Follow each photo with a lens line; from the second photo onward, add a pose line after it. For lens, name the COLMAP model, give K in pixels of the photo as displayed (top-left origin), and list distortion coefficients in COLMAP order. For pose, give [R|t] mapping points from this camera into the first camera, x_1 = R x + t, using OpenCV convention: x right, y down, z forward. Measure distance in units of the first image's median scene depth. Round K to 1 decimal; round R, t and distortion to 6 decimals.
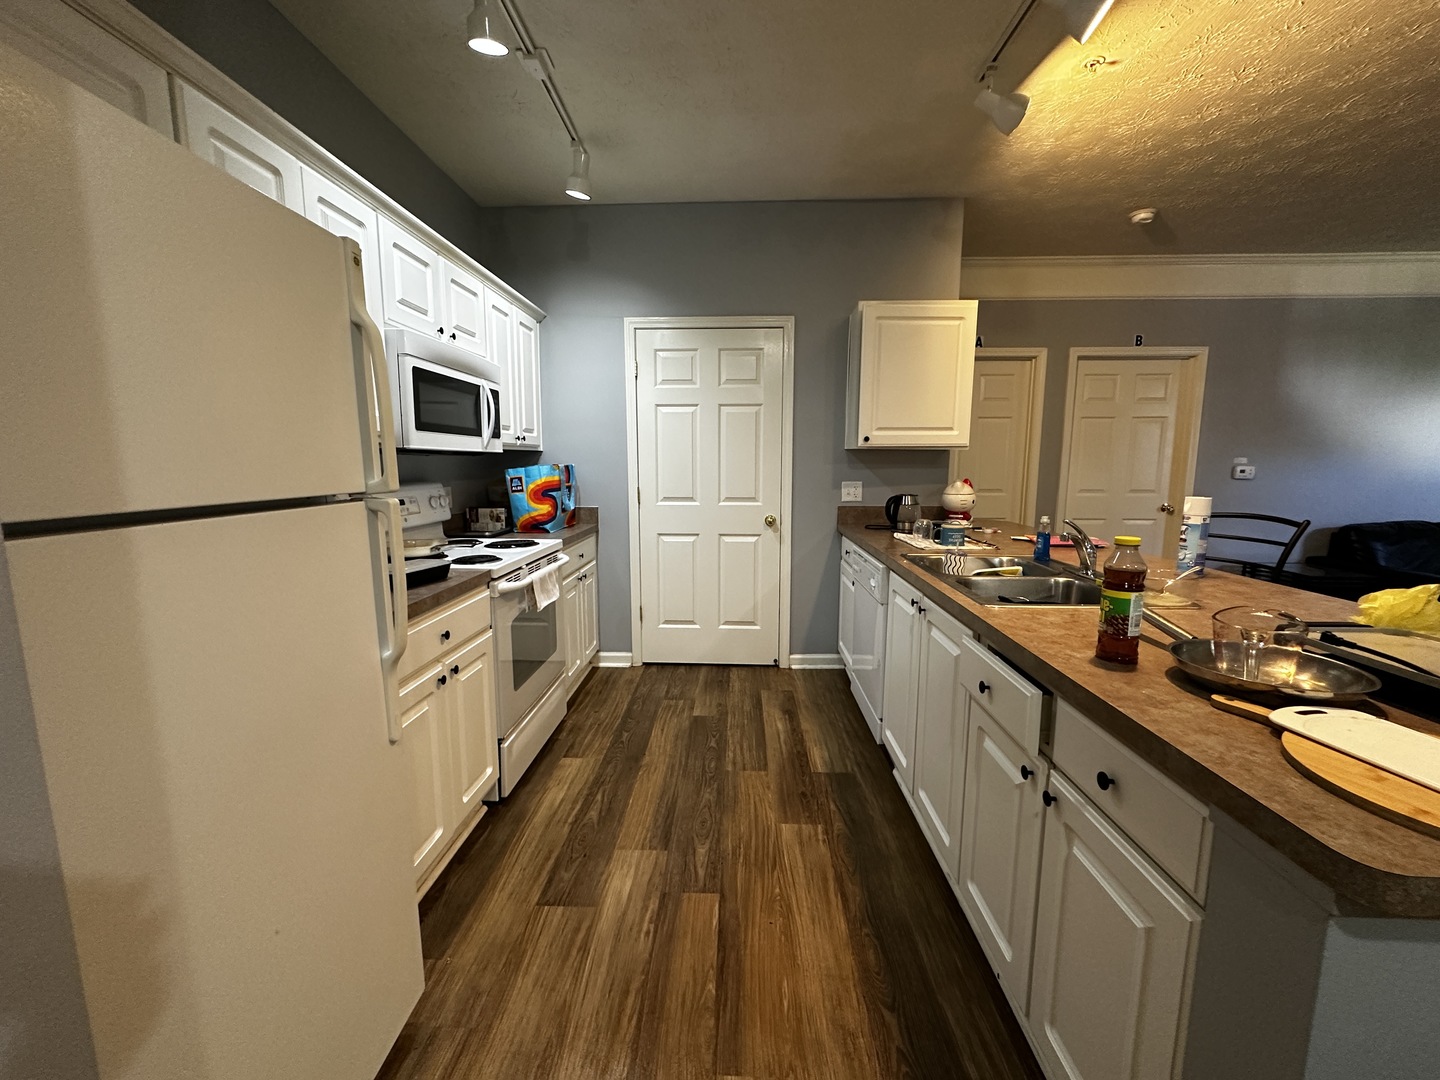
lens RADIAL K [[575.6, 0, 720.6], [0, 575.6, 541.1], [0, 0, 1]] dist [-0.002149, 0.000735]
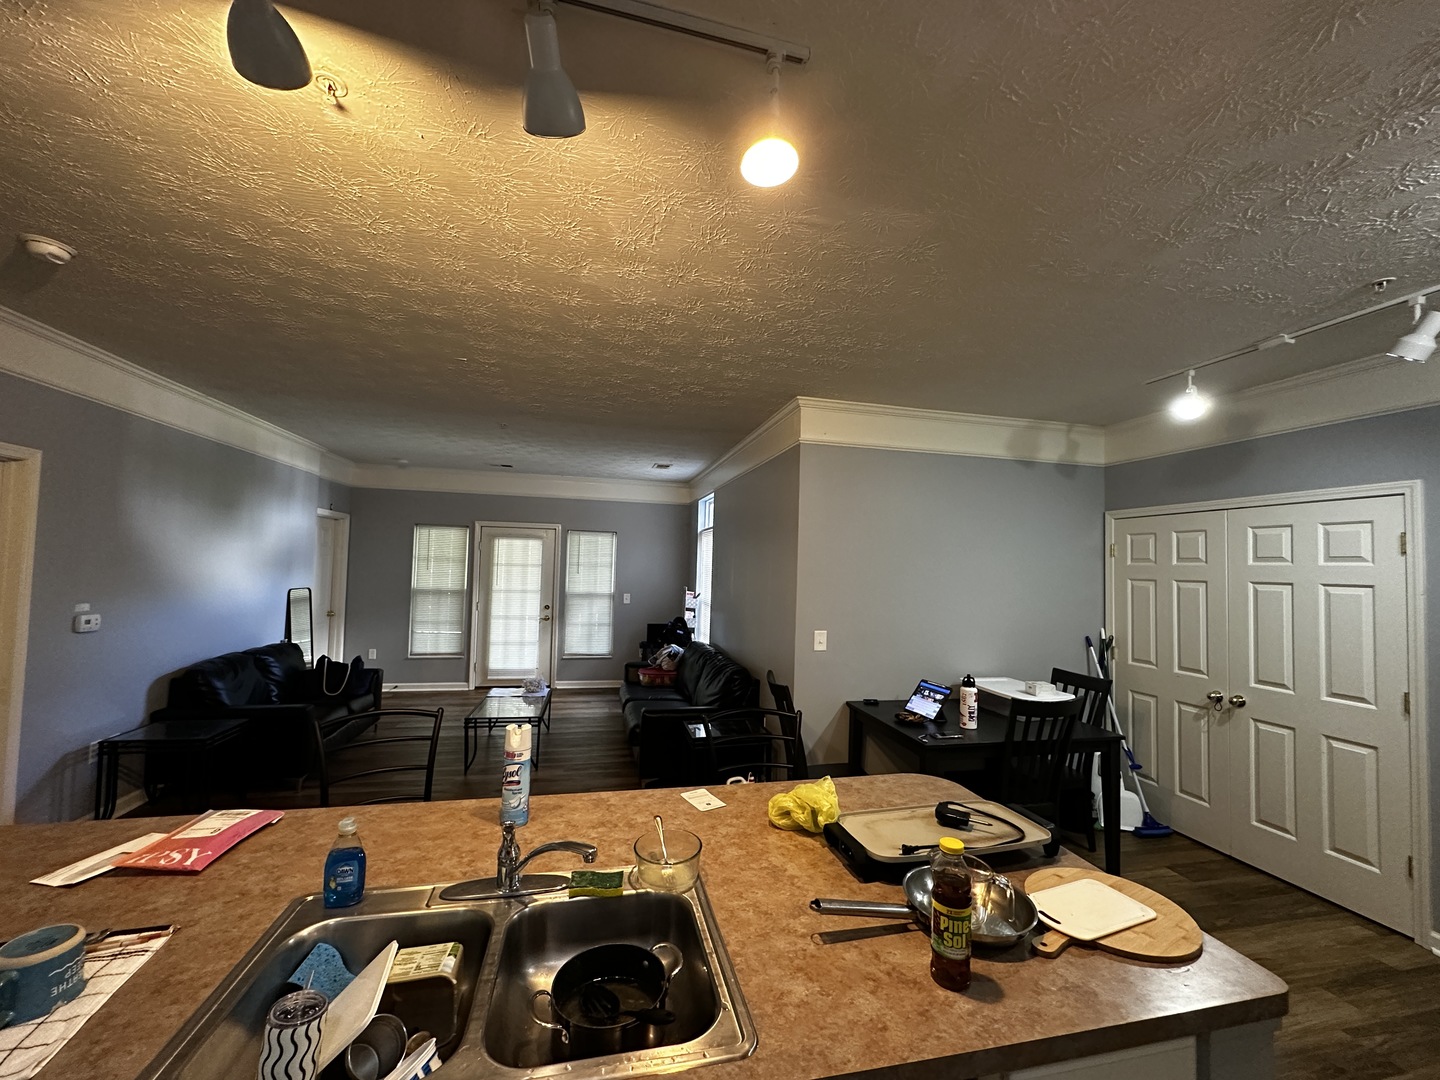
lens RADIAL K [[574.6, 0, 721.6], [0, 574.6, 541.6], [0, 0, 1]] dist [-0.001938, 0.000388]
pose [[-0.257863, 0.034662, 0.965560, -0.047373], [0.104613, 0.994483, -0.007763, -0.193185], [-0.960501, 0.099008, -0.260066, 0.563501]]
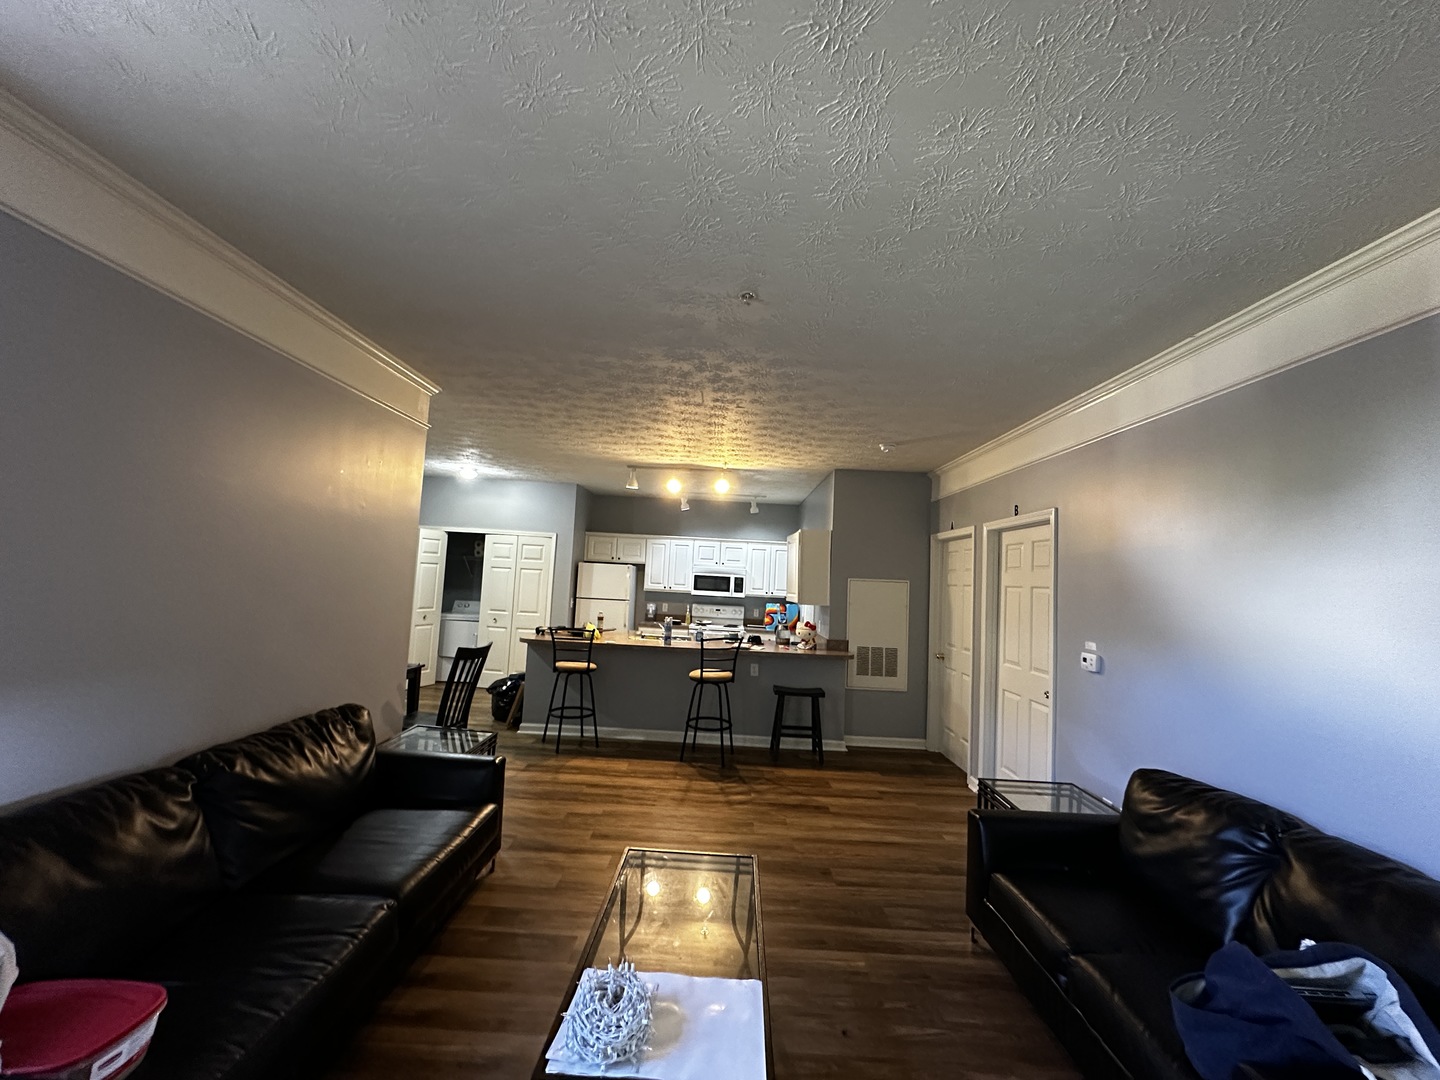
lens RADIAL K [[575.6, 0, 720.6], [0, 575.6, 541.1], [0, 0, 1]] dist [-0.002149, 0.000735]
pose [[0.030658, -0.064490, -0.997447, 2.404004], [-0.184613, 0.980382, -0.069061, -0.193346], [0.982333, 0.186259, 0.018151, 0.702678]]
